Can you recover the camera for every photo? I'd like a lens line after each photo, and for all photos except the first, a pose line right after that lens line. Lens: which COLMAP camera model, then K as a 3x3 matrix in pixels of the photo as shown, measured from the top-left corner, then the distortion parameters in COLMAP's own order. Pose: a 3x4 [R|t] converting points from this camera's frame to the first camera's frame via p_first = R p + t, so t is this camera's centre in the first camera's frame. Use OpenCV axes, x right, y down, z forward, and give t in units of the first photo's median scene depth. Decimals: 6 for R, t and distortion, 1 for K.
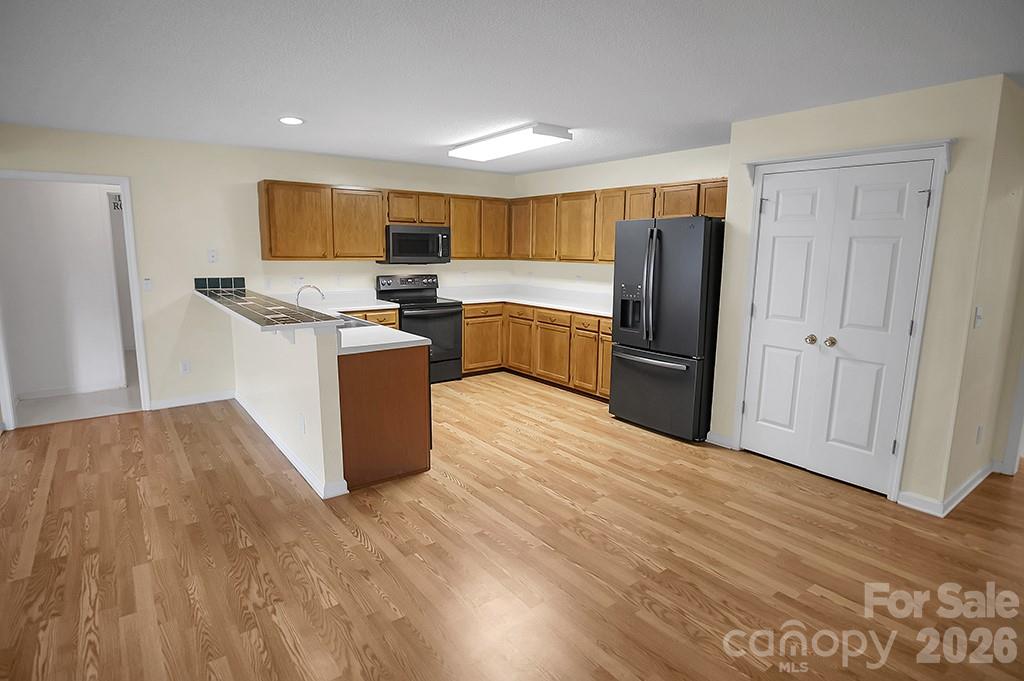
lens RADIAL K [[561.8, 0, 512.0], [0, 561.8, 340.5], [0, 0, 1]] dist [-0.019178, 0.002443]
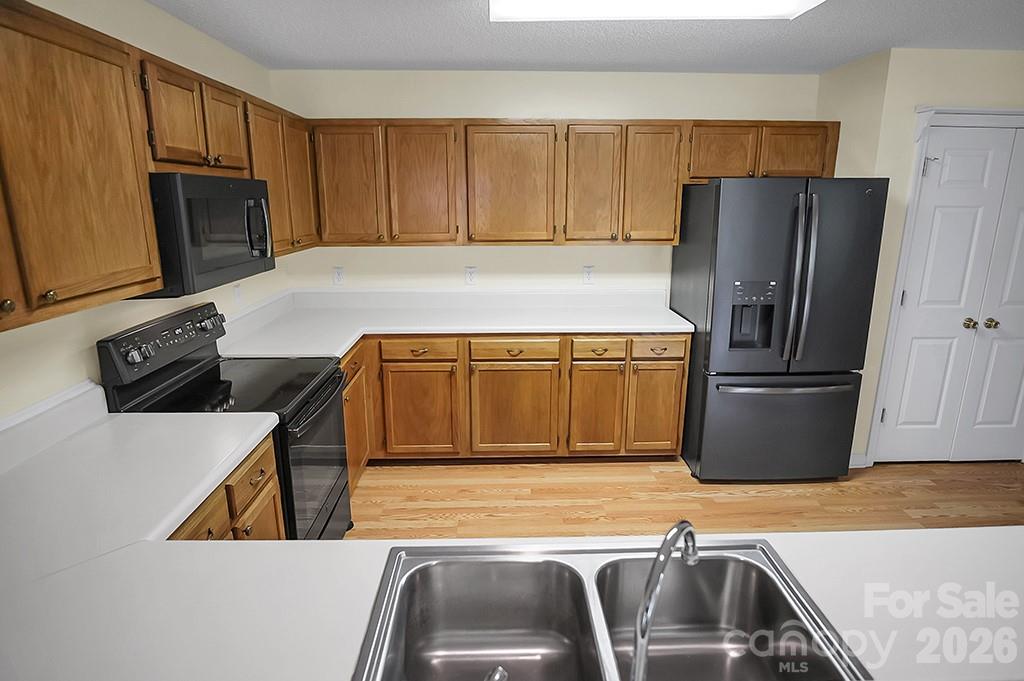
lens RADIAL K [[561.8, 0, 512.0], [0, 561.8, 340.5], [0, 0, 1]] dist [-0.019178, 0.002443]
pose [[0.565991, -0.211908, 0.796711, -0.401021], [0.141343, 0.977034, 0.159458, -0.149740], [-0.812204, 0.022357, 0.582944, 0.728984]]
